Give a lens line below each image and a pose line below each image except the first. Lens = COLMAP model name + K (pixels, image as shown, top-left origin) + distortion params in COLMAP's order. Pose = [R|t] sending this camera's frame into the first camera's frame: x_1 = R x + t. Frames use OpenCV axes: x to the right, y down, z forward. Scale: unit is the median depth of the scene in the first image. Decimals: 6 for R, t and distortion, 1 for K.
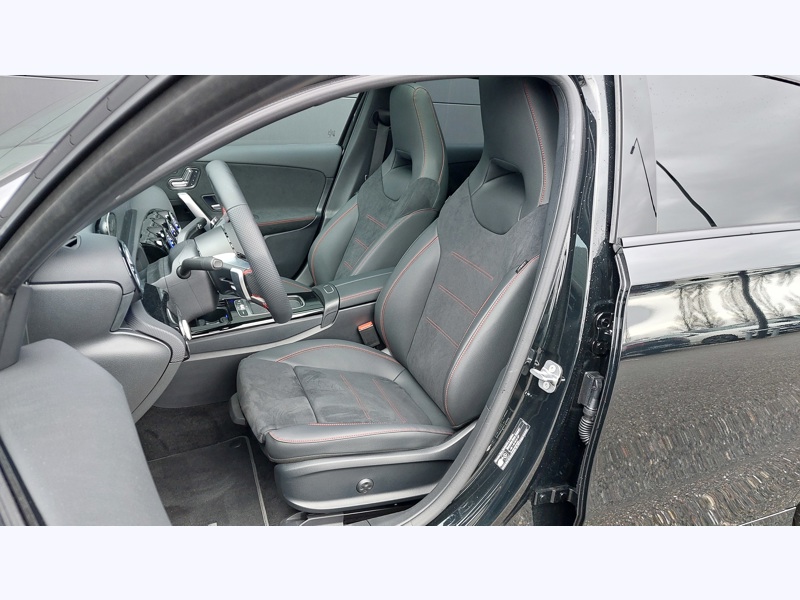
lens RADIAL K [[582.6, 0, 401.1], [0, 582.6, 301.7], [0, 0, 1]] dist [0.062221, -0.046230]
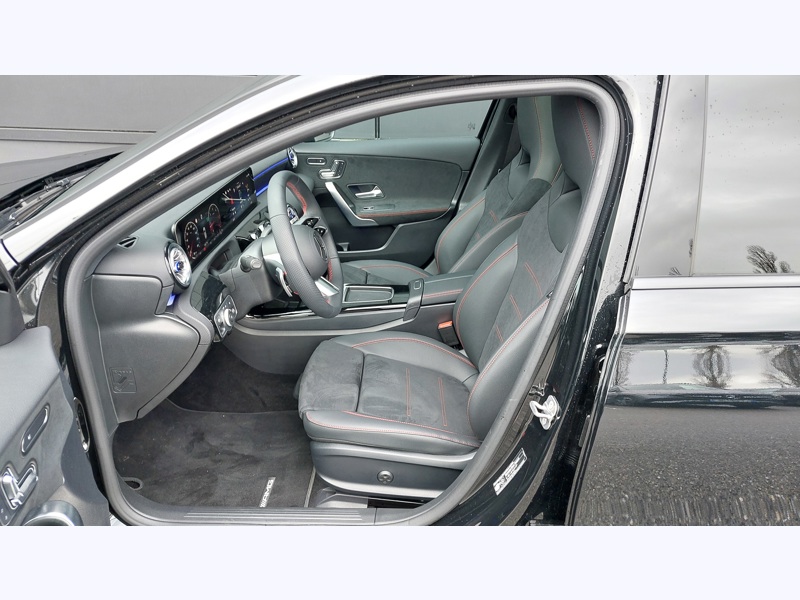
lens RADIAL K [[582.6, 0, 401.5], [0, 582.6, 298.8], [0, 0, 1]] dist [0.062221, -0.046230]
pose [[0.918206, 0.118097, -0.378089, 0.286609], [-0.100096, 0.992720, 0.066989, -0.074018], [0.383247, -0.023664, 0.923342, 0.021759]]
